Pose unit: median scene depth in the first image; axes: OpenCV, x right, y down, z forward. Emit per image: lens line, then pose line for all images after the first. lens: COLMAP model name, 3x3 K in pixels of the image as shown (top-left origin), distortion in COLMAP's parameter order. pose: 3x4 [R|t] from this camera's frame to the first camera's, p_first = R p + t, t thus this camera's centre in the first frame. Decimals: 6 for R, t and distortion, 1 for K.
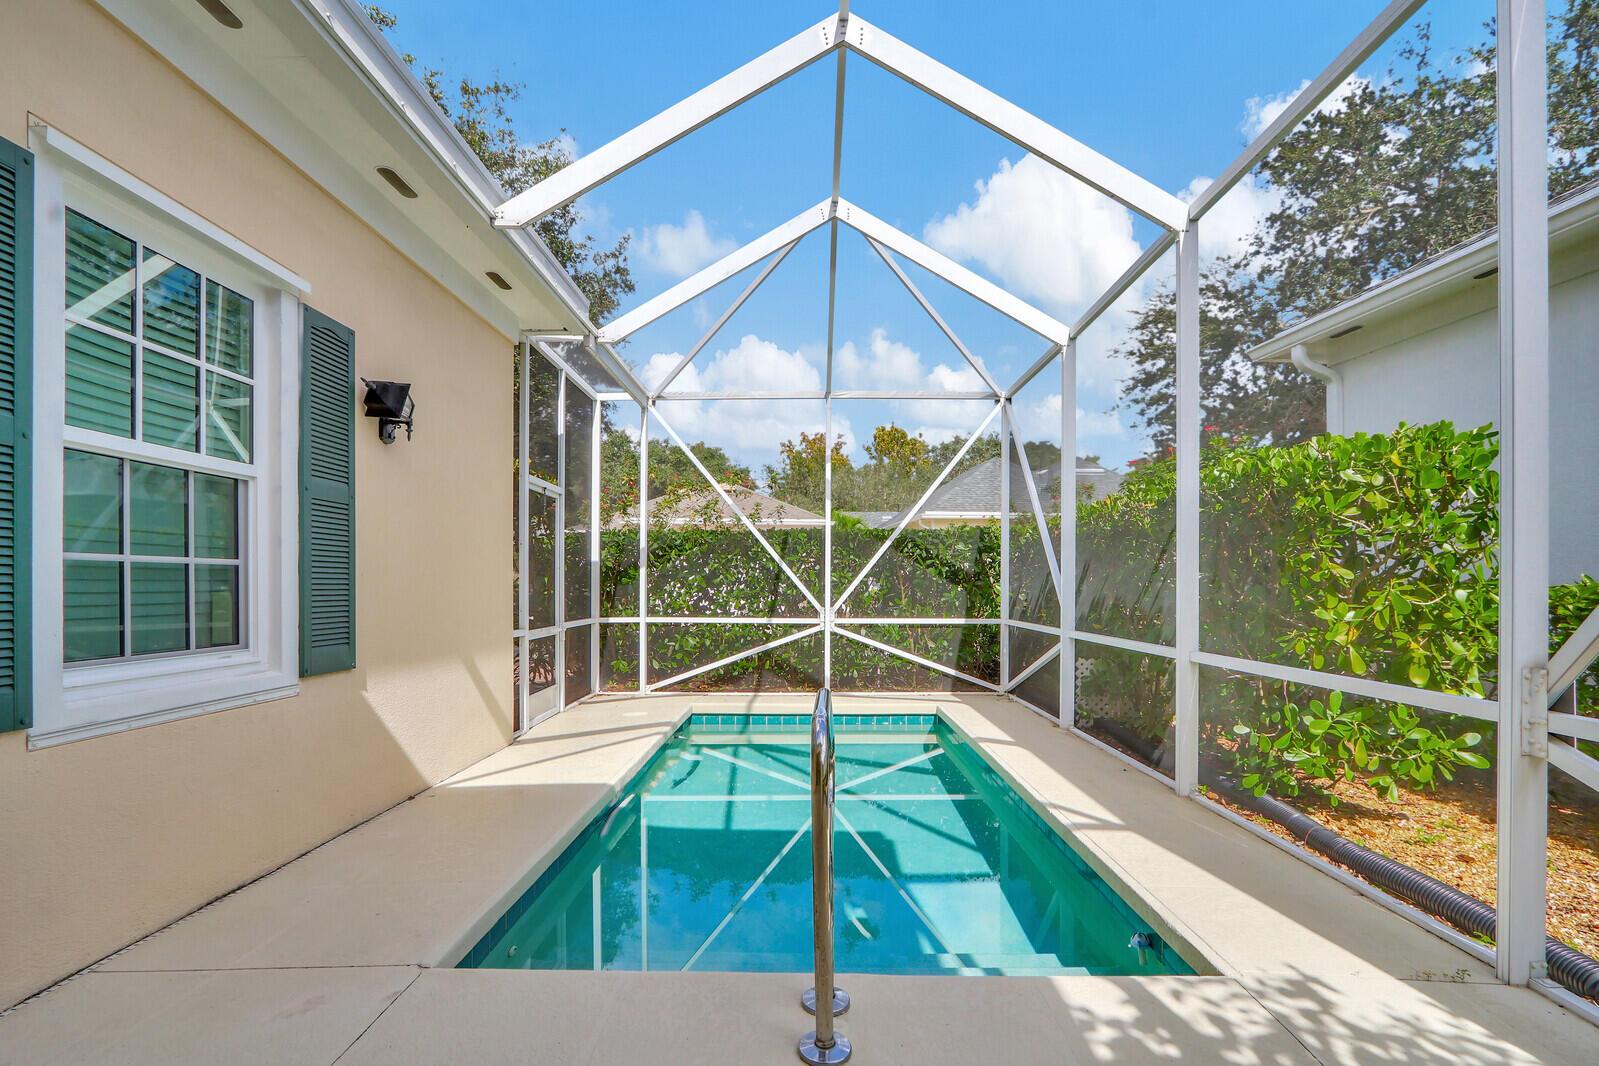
lens RADIAL K [[752.1, 0, 801.8], [0, 752.1, 586.6], [0, 0, 1]] dist [-0.016984, 0.001170]
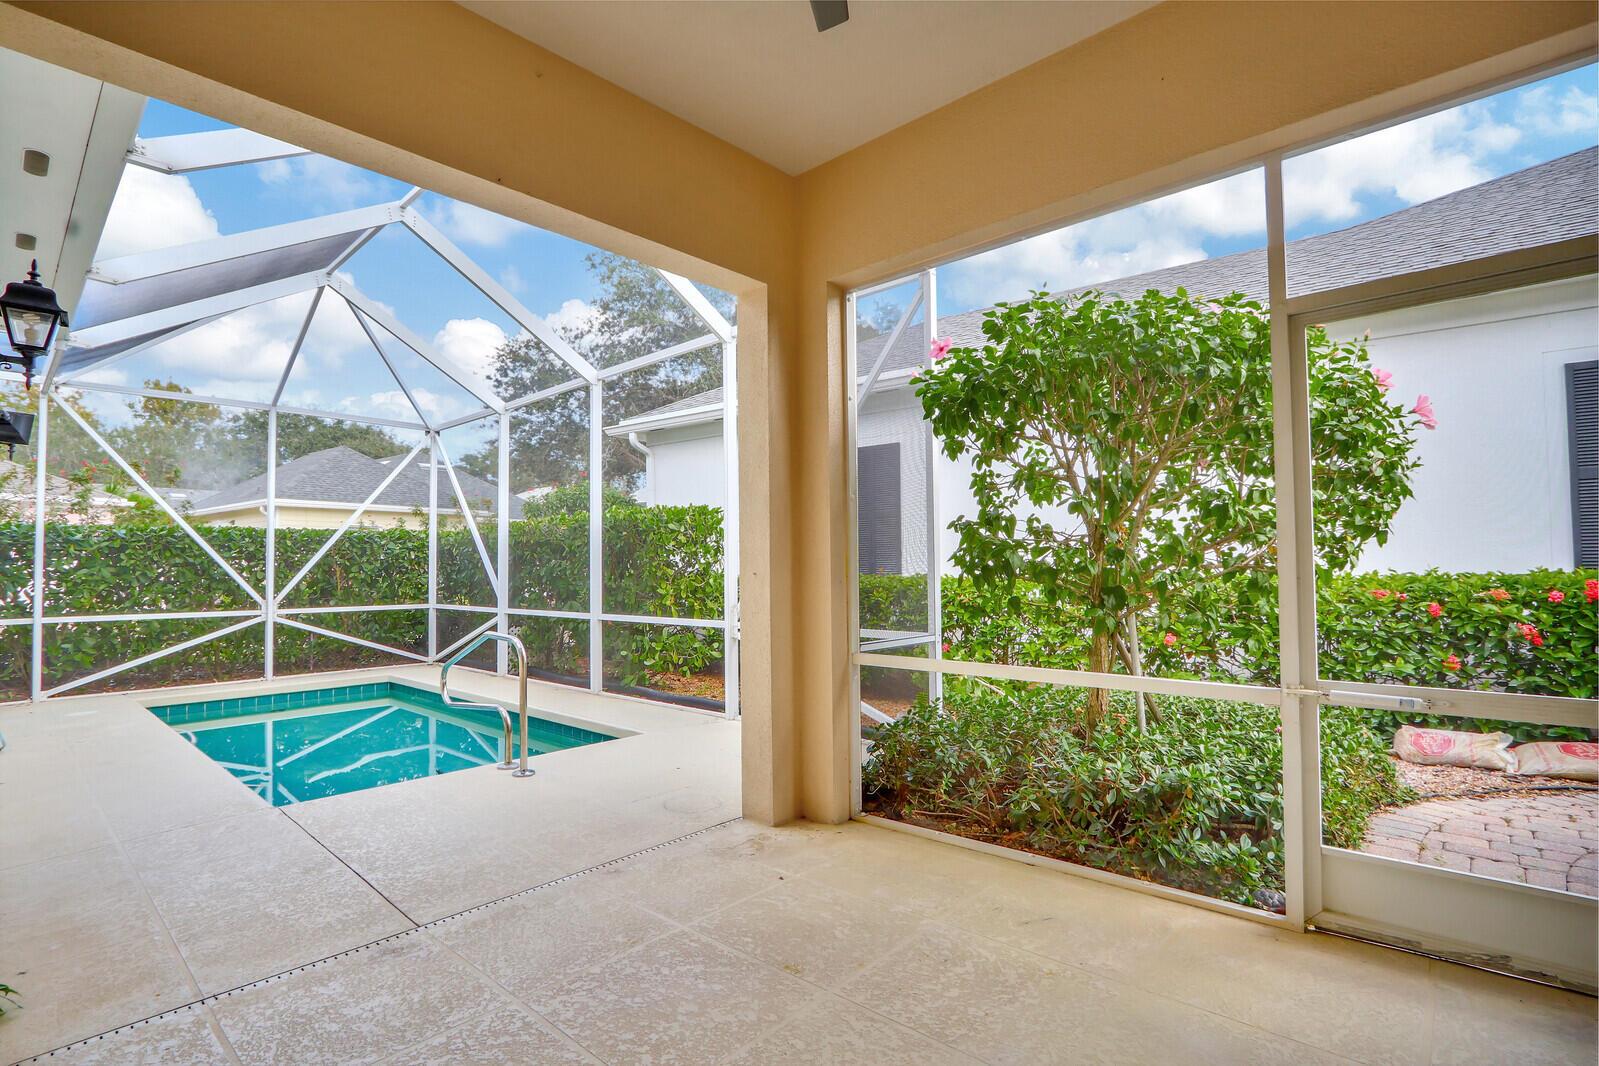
lens RADIAL K [[745.8, 0, 783.4], [0, 745.8, 544.9], [0, 0, 1]] dist [-0.018440, -0.000357]
pose [[0.668208, 0.015938, 0.743804, -0.357128], [0.011442, 0.999432, -0.031694, -0.012864], [-0.743887, 0.029689, 0.667646, -0.371661]]
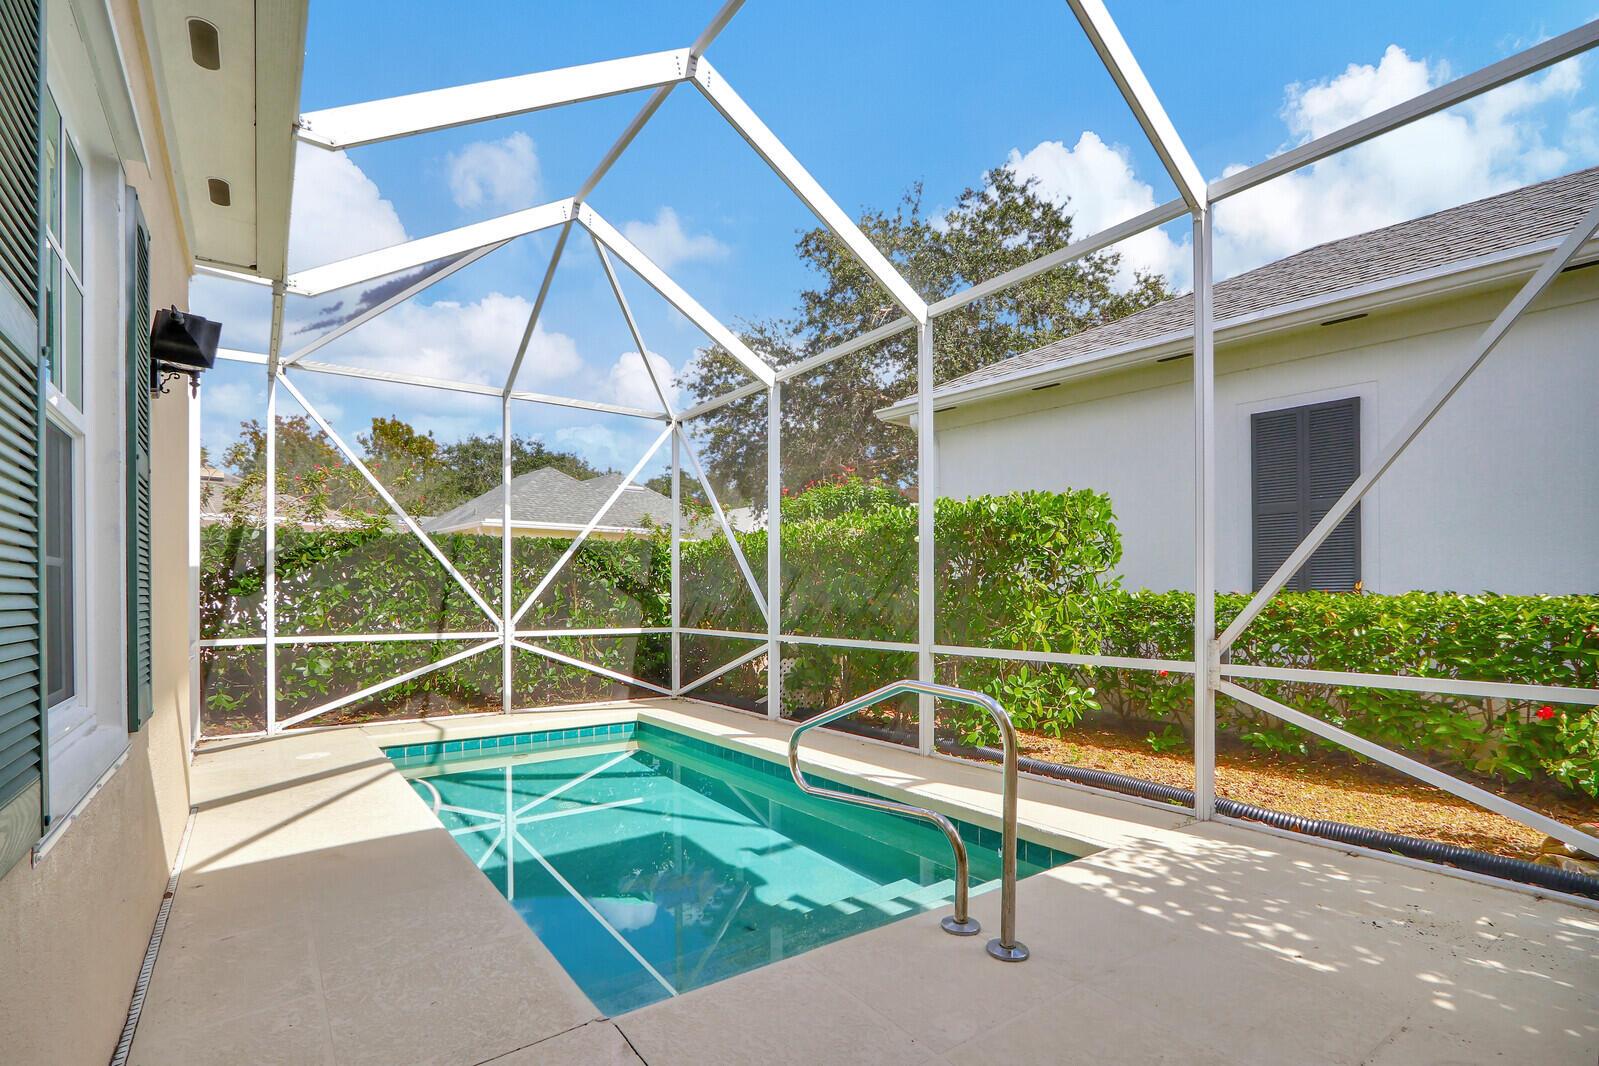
lens RADIAL K [[754.1, 0, 788.6], [0, 754.1, 596.7], [0, 0, 1]] dist [-0.023898, 0.000457]
pose [[0.808774, -0.004119, 0.588105, -0.308641], [0.004963, 0.999988, 0.000177, 0.000362], [-0.588099, 0.002776, 0.808784, 0.050339]]
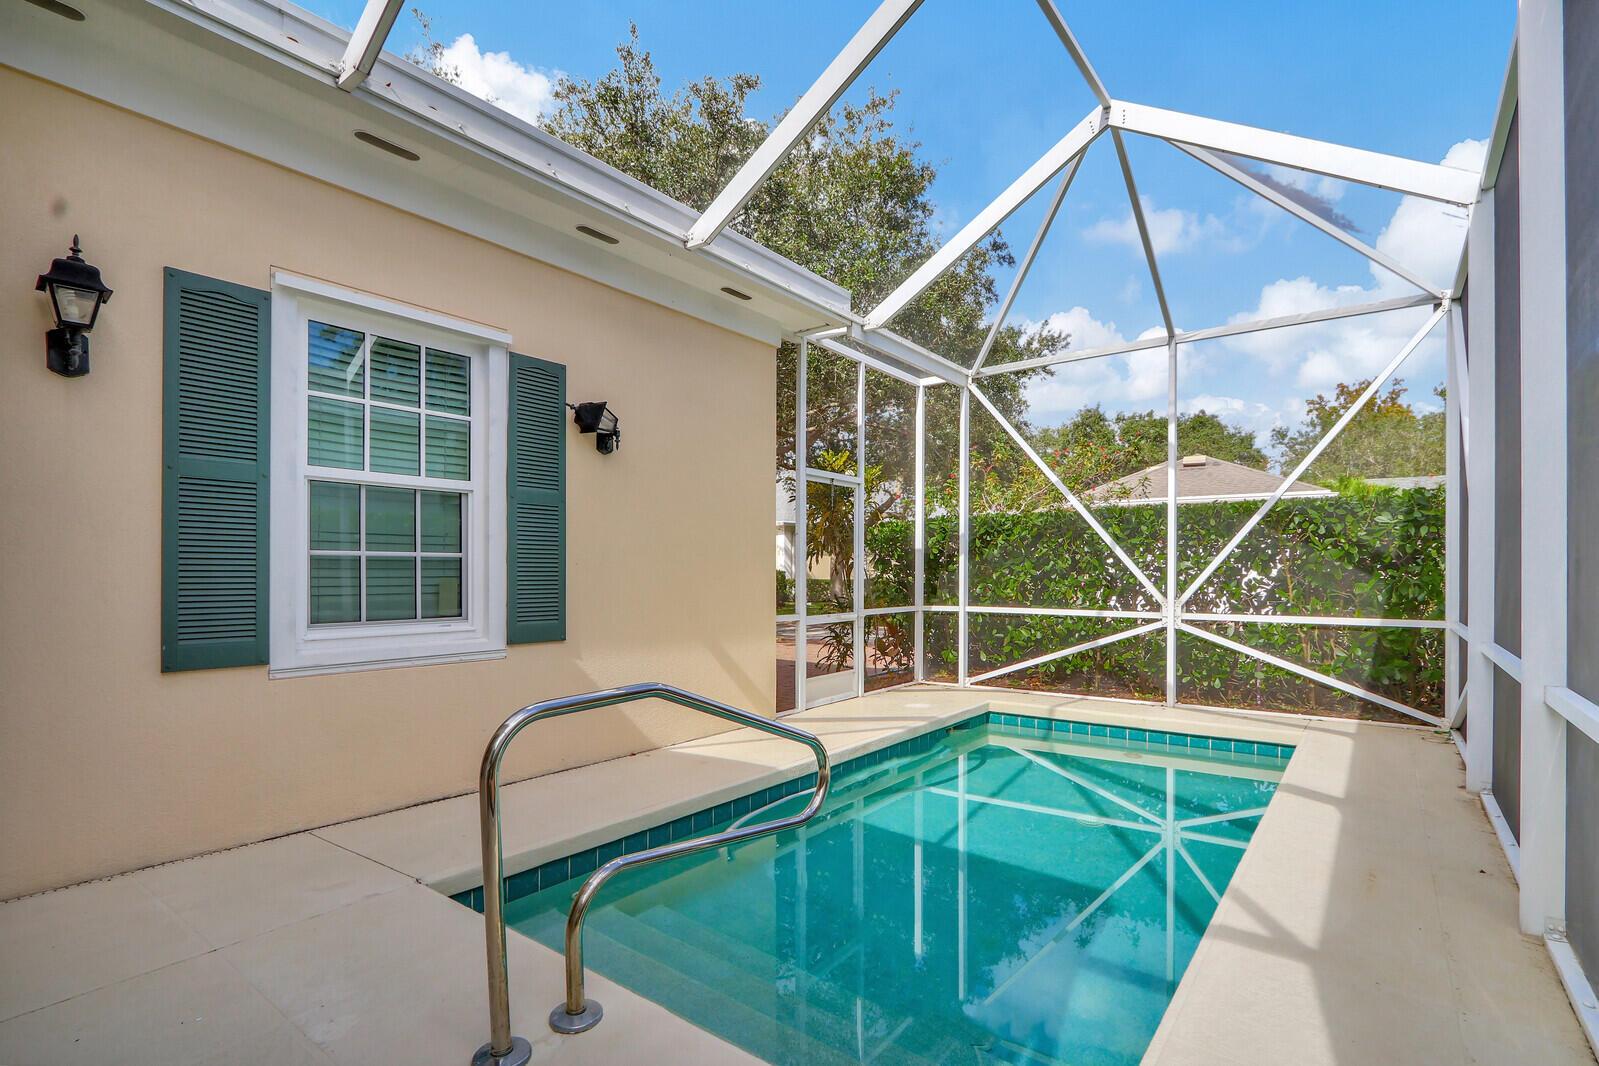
lens RADIAL K [[759.8, 0, 805.5], [0, 759.8, 573.7], [0, 0, 1]] dist [-0.018762, 0.000838]
pose [[0.804743, -0.000188, -0.593624, 0.268720], [-0.000527, 0.999999, -0.001031, 0.000869], [0.593624, 0.001143, 0.804742, 0.136796]]
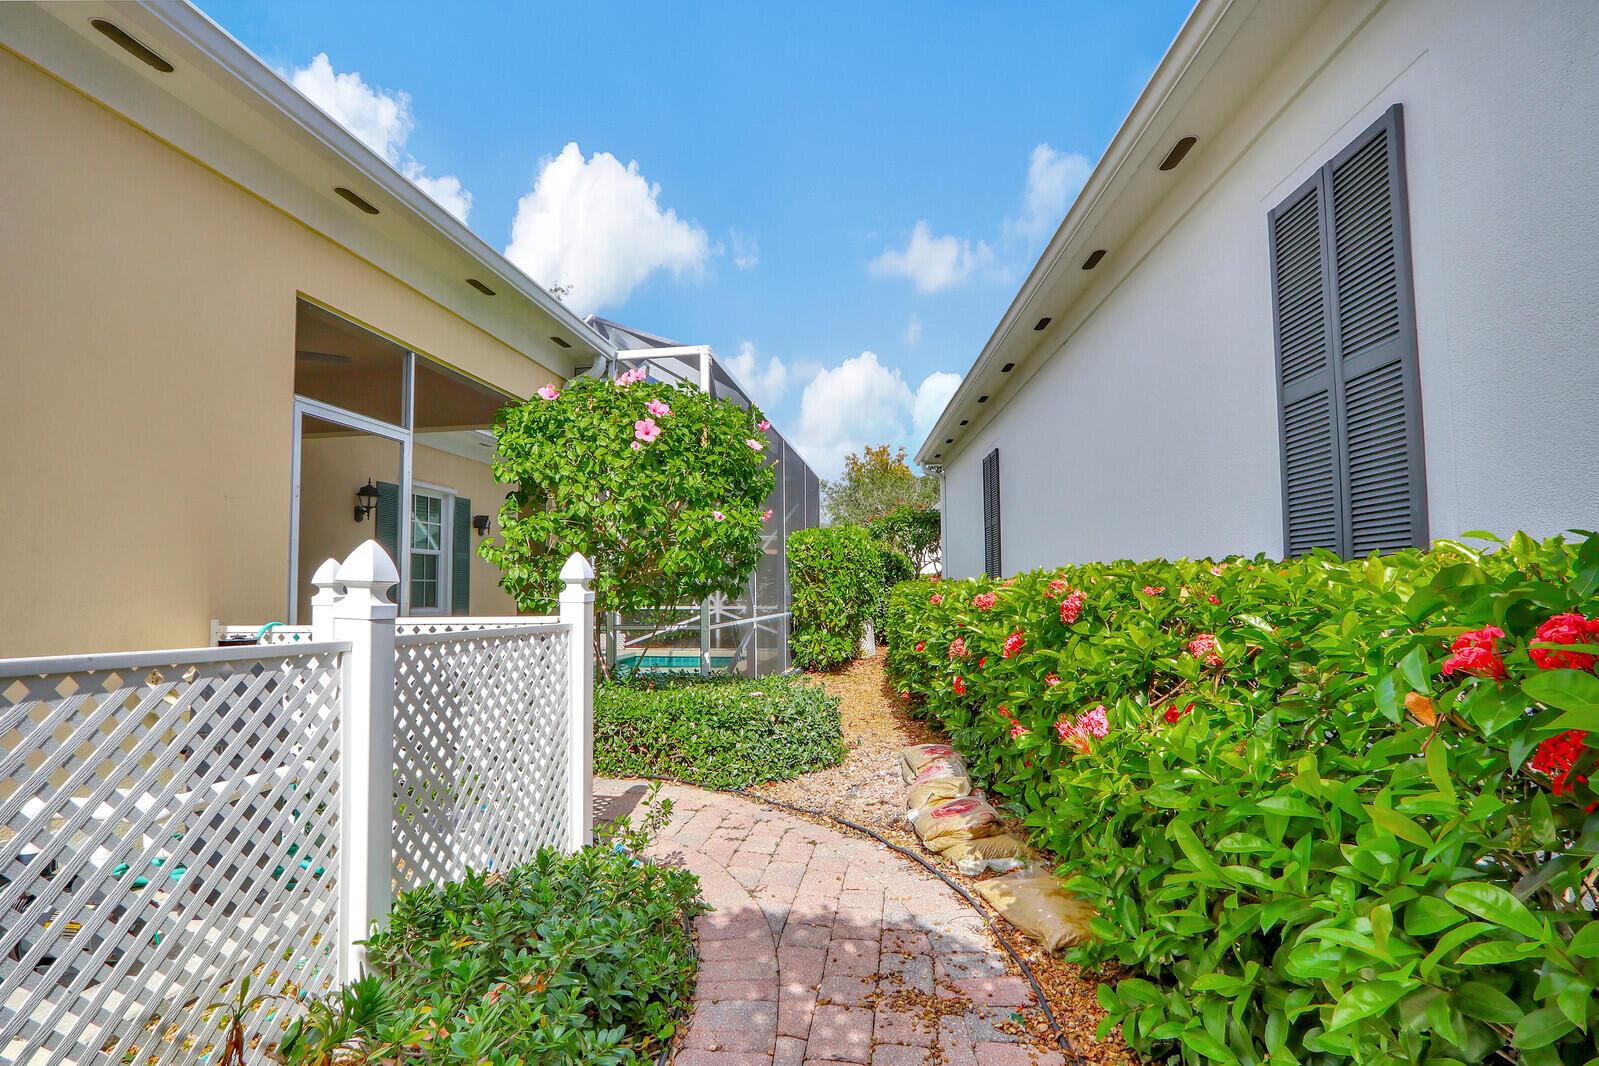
lens RADIAL K [[745.8, 0, 783.4], [0, 745.8, 544.9], [0, 0, 1]] dist [-0.018440, -0.000357]
pose [[0.988602, -0.012722, -0.150016, 0.601091], [0.003793, 0.998212, -0.059657, 0.003581], [0.150507, 0.058408, 0.986882, -0.963741]]
